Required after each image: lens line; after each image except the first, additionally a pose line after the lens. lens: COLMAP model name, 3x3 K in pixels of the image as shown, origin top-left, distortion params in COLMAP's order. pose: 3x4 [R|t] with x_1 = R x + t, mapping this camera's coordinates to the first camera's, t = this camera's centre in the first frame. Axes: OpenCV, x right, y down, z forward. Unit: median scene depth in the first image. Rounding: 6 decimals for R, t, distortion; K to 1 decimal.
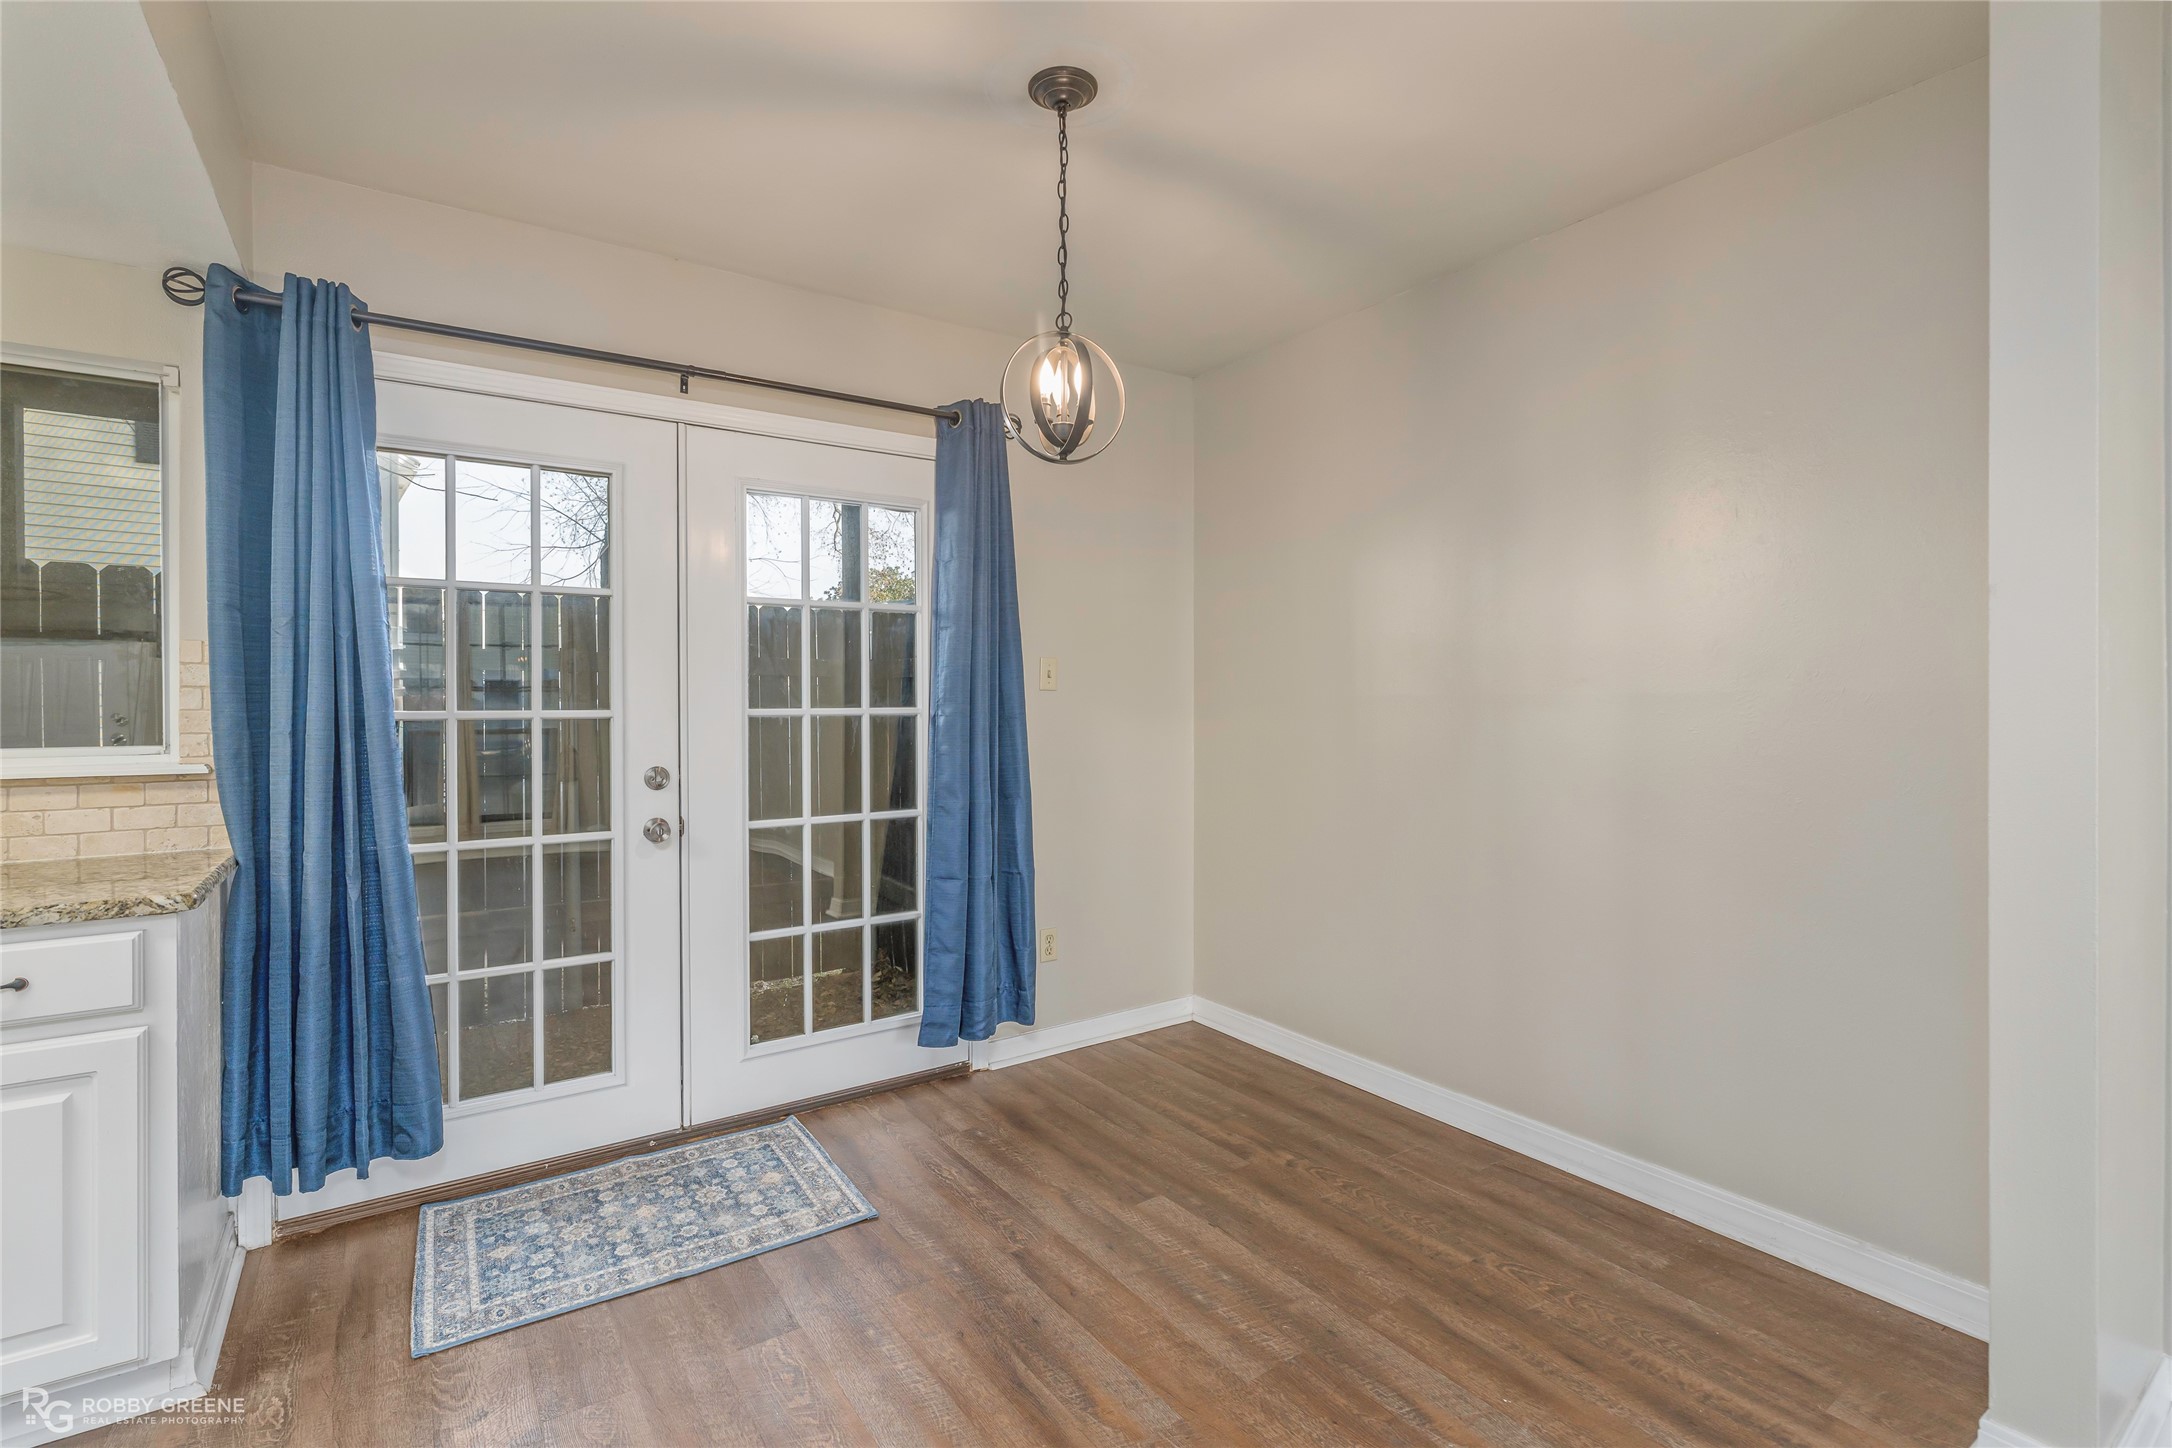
lens RADIAL K [[990.0, 0, 1093.1], [0, 990.0, 705.1], [0, 0, 1]] dist [-0.006732, 0.001905]
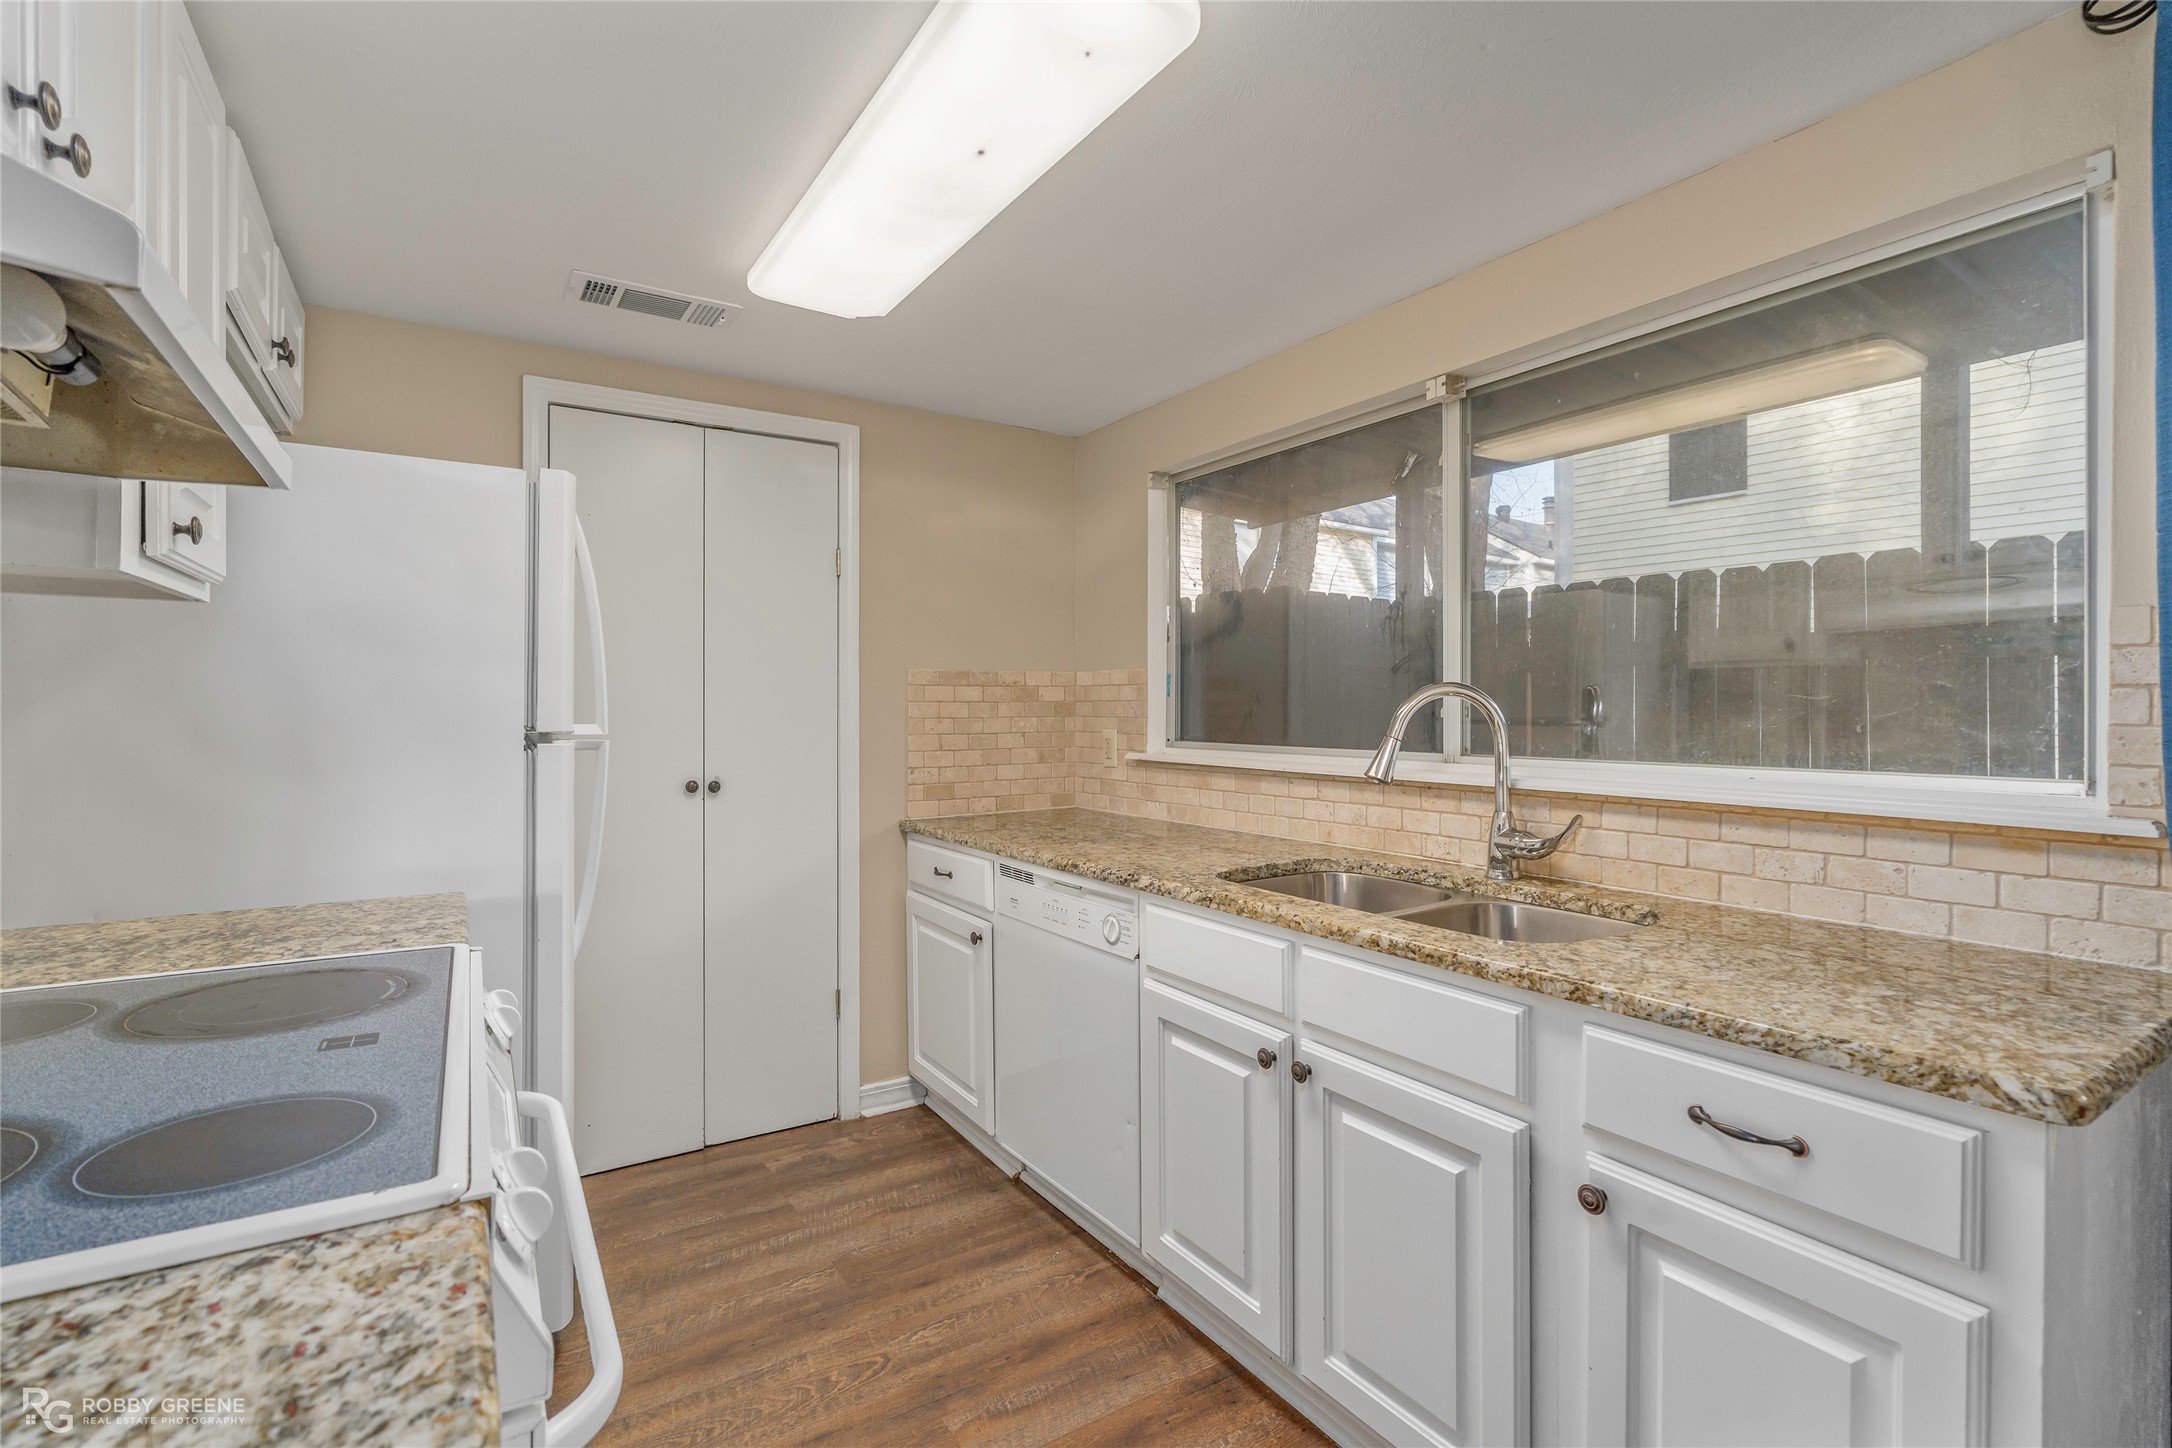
lens RADIAL K [[990.0, 0, 1080.1], [0, 990.0, 709.0], [0, 0, 1]] dist [-0.006732, 0.001905]
pose [[-0.036340, 0.003996, -0.999332, -0.253105], [-0.006540, 0.999970, 0.004236, -0.002777], [0.999318, 0.006689, -0.036313, 0.326858]]
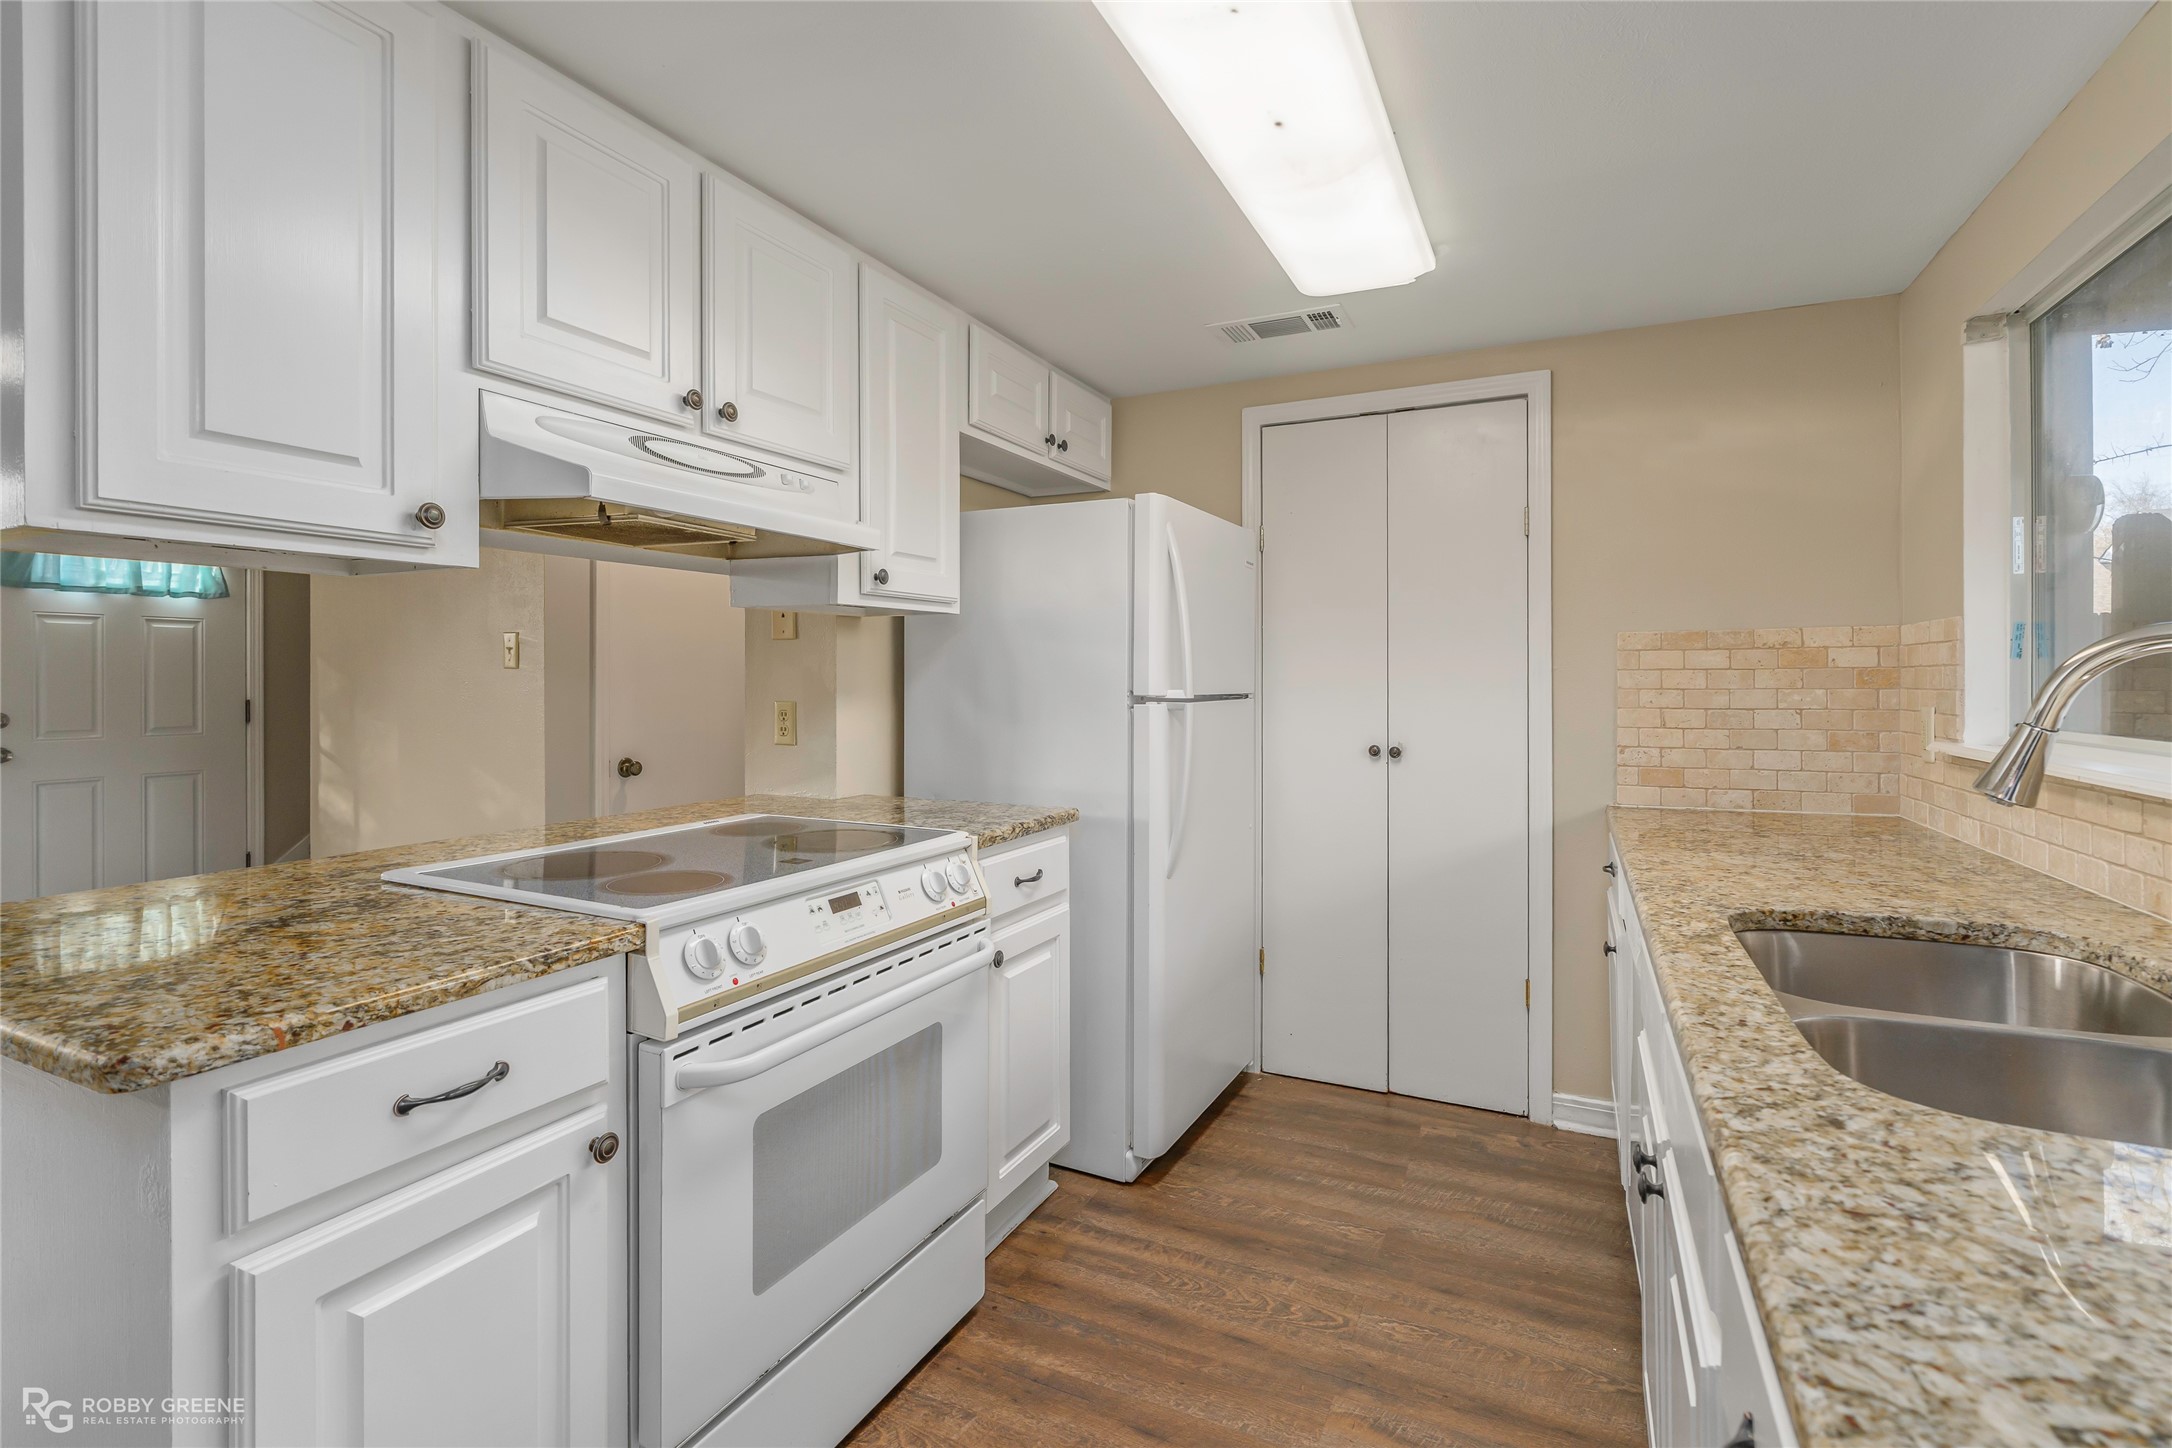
lens RADIAL K [[990.0, 0, 1084.8], [0, 990.0, 675.8], [0, 0, 1]] dist [-0.006732, 0.001905]
pose [[-0.870870, 0.000927, -0.491513, -0.440478], [-0.000115, 0.999998, 0.002089, -0.001050], [0.491514, 0.001875, -0.870868, 0.691017]]
